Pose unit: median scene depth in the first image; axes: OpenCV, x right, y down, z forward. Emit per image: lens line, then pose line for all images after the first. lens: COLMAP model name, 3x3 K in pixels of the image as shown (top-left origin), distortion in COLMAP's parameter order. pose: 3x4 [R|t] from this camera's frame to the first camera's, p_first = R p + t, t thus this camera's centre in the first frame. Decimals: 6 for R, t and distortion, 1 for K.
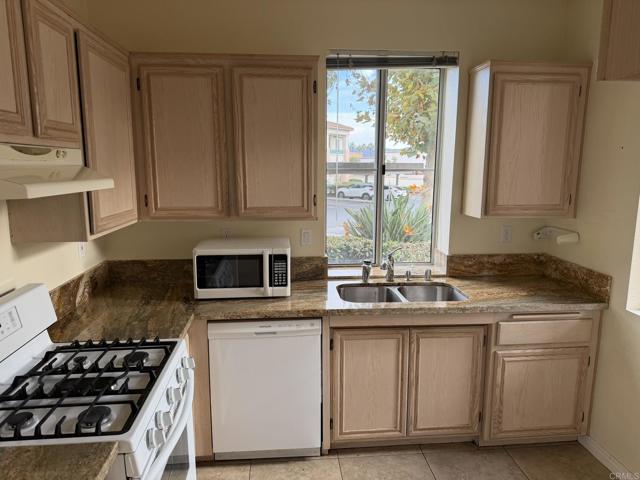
lens RADIAL K [[444.1, 0, 317.2], [0, 444.1, 241.8], [0, 0, 1]] dist [0.032520, -0.056925]
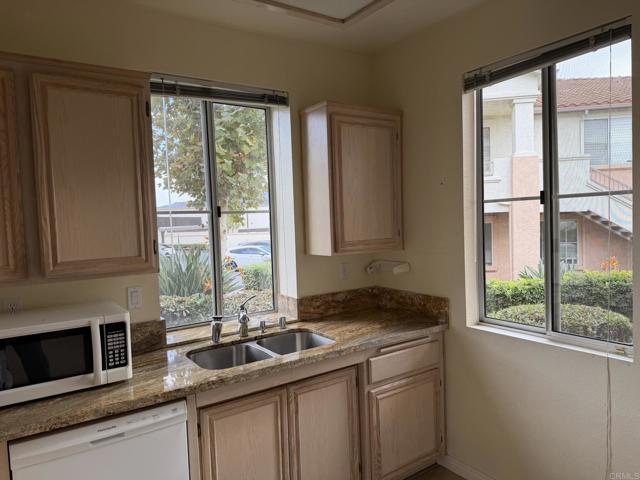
lens RADIAL K [[444.1, 0, 320.7], [0, 444.1, 237.0], [0, 0, 1]] dist [0.032520, -0.056925]
pose [[0.864145, -0.051287, 0.500623, -0.148717], [0.118924, 0.987429, -0.104121, 0.005810], [-0.488989, 0.149512, 0.859381, 0.175644]]
